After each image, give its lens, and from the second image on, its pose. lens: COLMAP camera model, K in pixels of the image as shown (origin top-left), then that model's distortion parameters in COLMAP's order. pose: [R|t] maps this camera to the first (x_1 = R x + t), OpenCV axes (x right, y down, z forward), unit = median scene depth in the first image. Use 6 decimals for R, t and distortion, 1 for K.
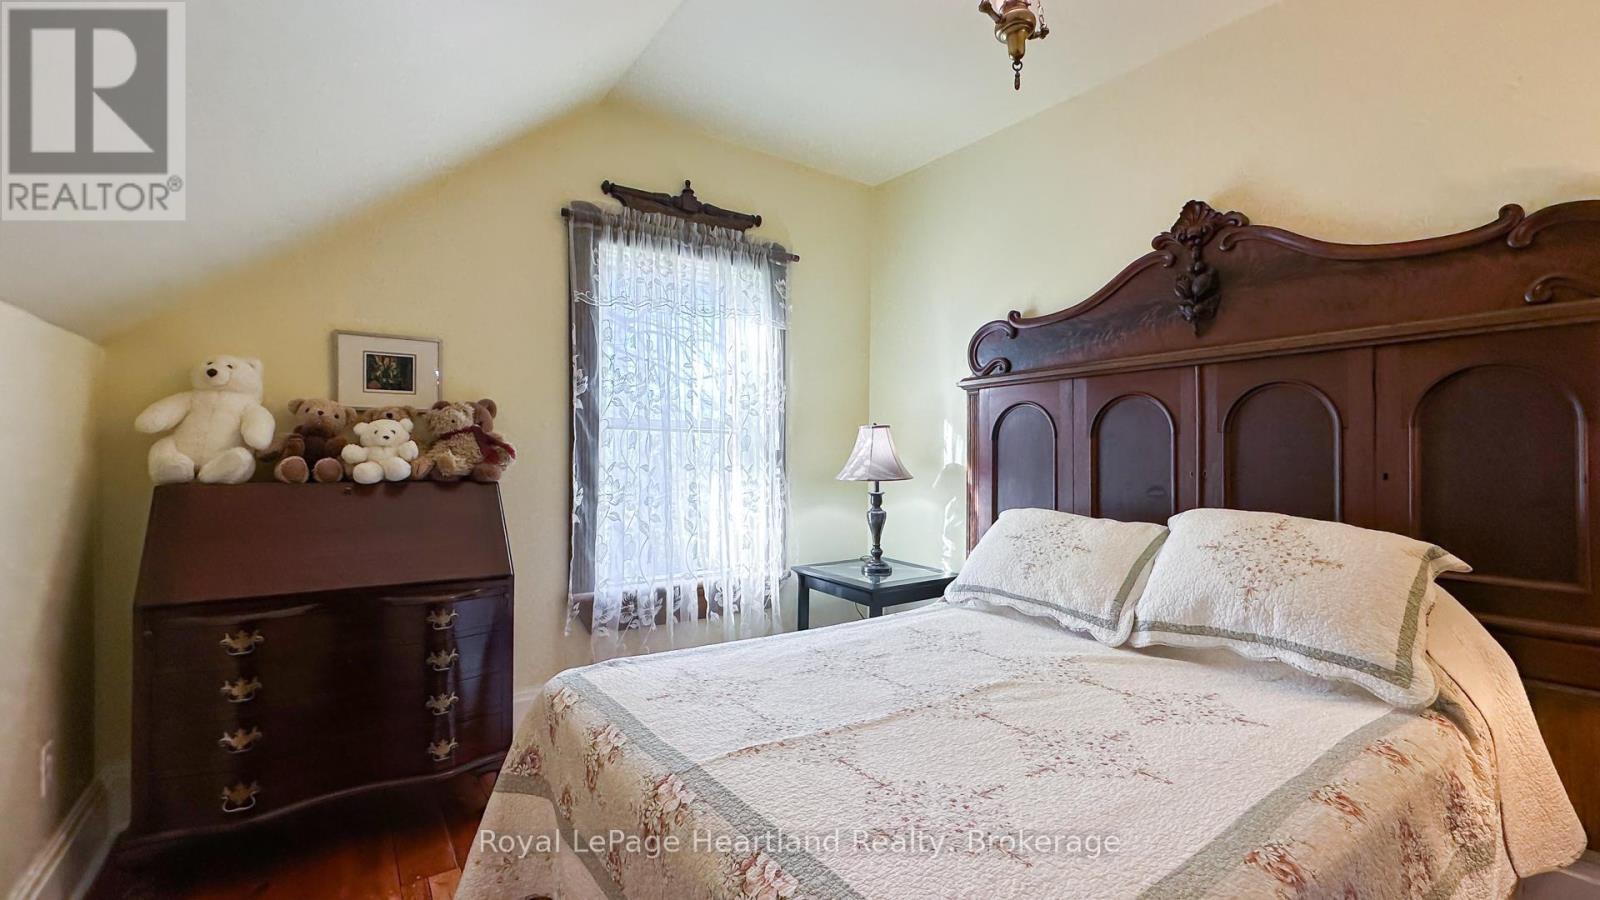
lens RADIAL K [[654.0, 0, 792.4], [0, 654.0, 452.0], [0, 0, 1]] dist [-0.002079, 0.000960]
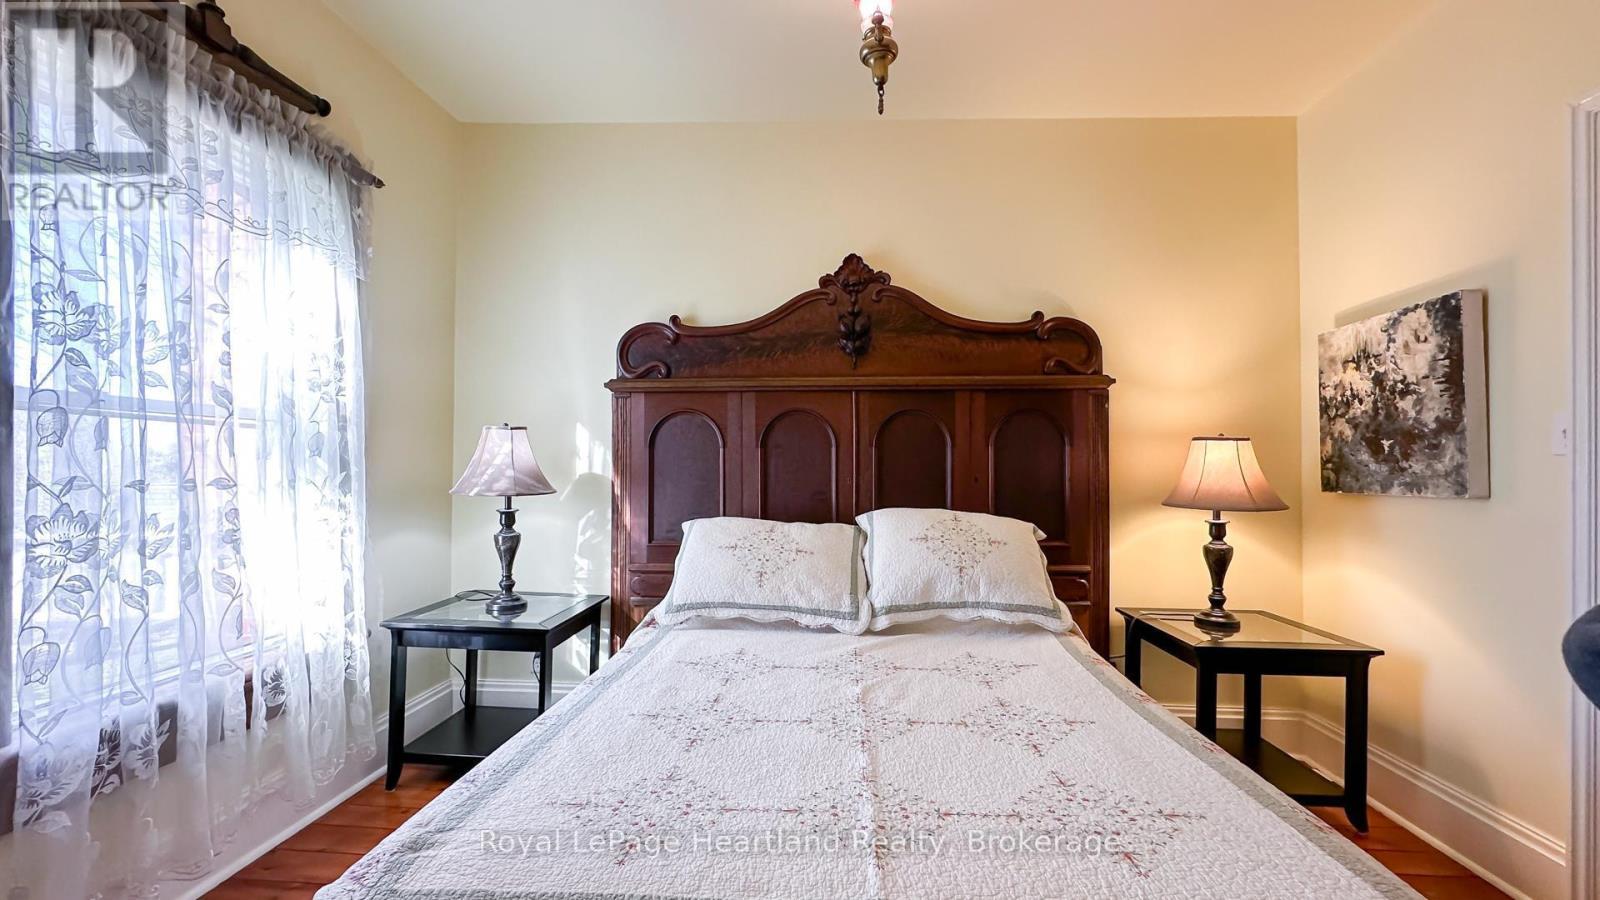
lens RADIAL K [[654.0, 0, 796.8], [0, 654.0, 462.7], [0, 0, 1]] dist [-0.002079, 0.000960]
pose [[0.632647, 0.002569, 0.774436, -0.373031], [-0.008363, 0.999959, 0.003514, -0.002466], [-0.774395, -0.008700, 0.632642, 0.302370]]
